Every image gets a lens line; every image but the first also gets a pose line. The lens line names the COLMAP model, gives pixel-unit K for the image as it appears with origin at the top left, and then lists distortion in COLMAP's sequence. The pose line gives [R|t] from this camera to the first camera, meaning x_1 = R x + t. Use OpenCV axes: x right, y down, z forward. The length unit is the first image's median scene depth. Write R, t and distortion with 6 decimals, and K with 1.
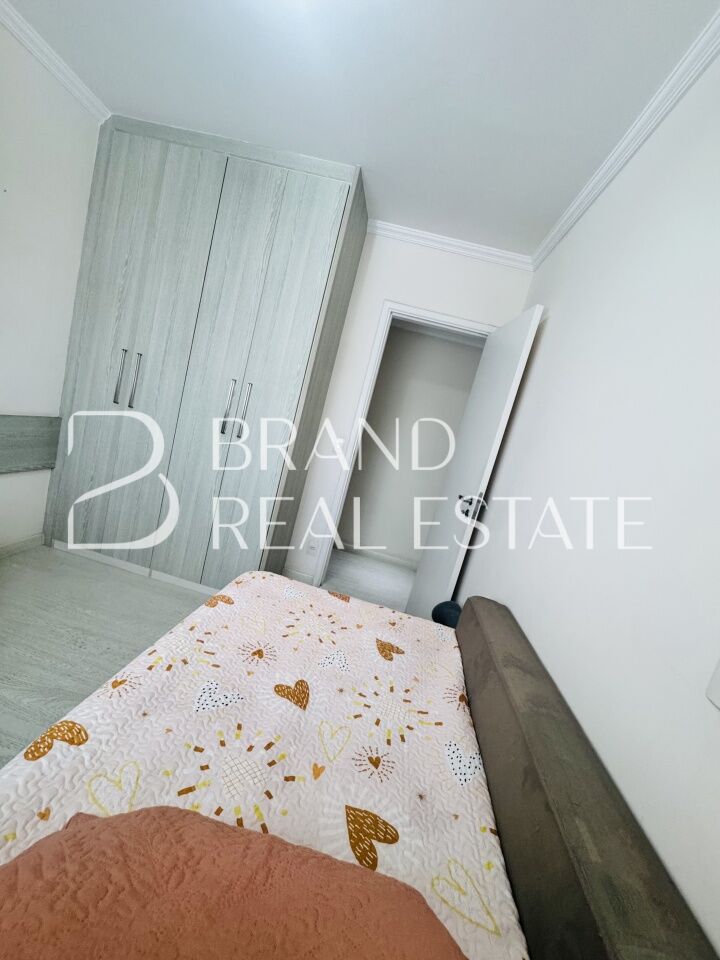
lens RADIAL K [[386.6, 0, 360.0], [0, 386.6, 480.0], [0, 0, 1]] dist [-0.001388, 0.000728]
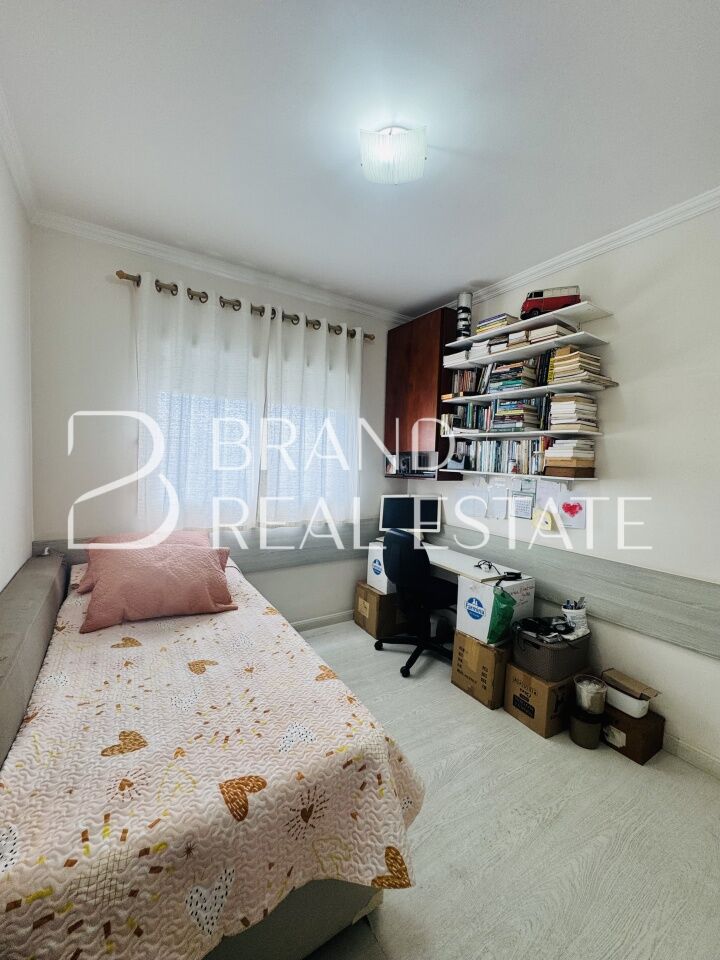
lens RADIAL K [[386.6, 0, 360.0], [0, 386.6, 480.0], [0, 0, 1]] dist [-0.001388, 0.000728]
pose [[-0.747742, -0.243544, -0.617712, 0.391475], [-0.323550, 0.946027, 0.018670, -0.265705], [0.579825, 0.213821, -0.786183, 2.093889]]
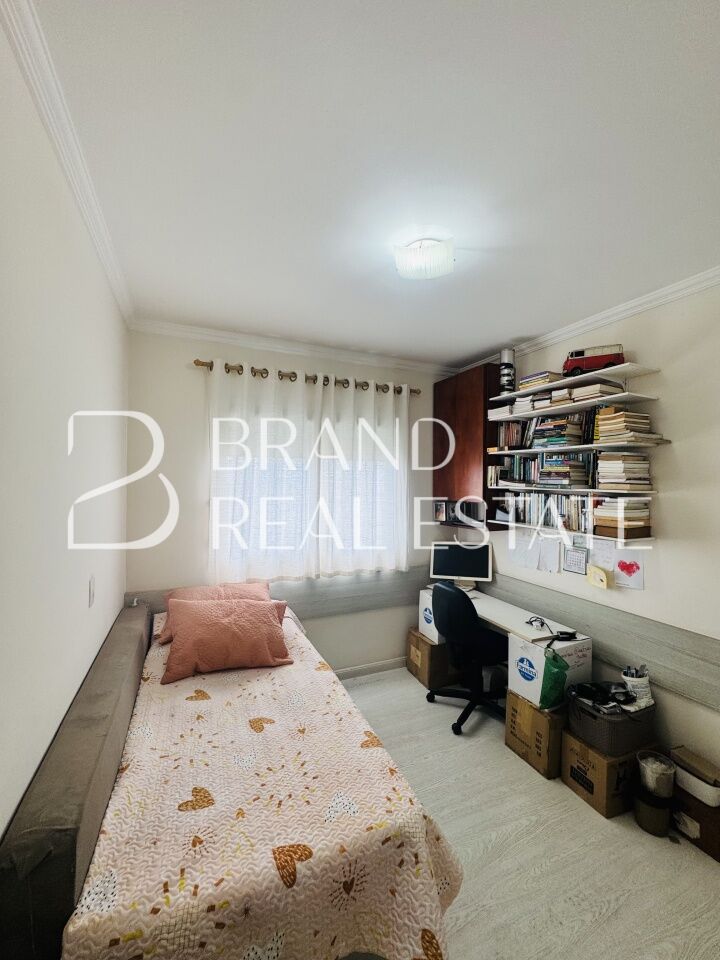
lens RADIAL K [[386.6, 0, 360.0], [0, 386.6, 480.0], [0, 0, 1]] dist [-0.001388, 0.000728]
pose [[-0.834340, -0.263283, -0.484313, 0.465585], [-0.304778, 0.952395, 0.007308, -0.470751], [0.459333, 0.153705, -0.874865, 2.196055]]
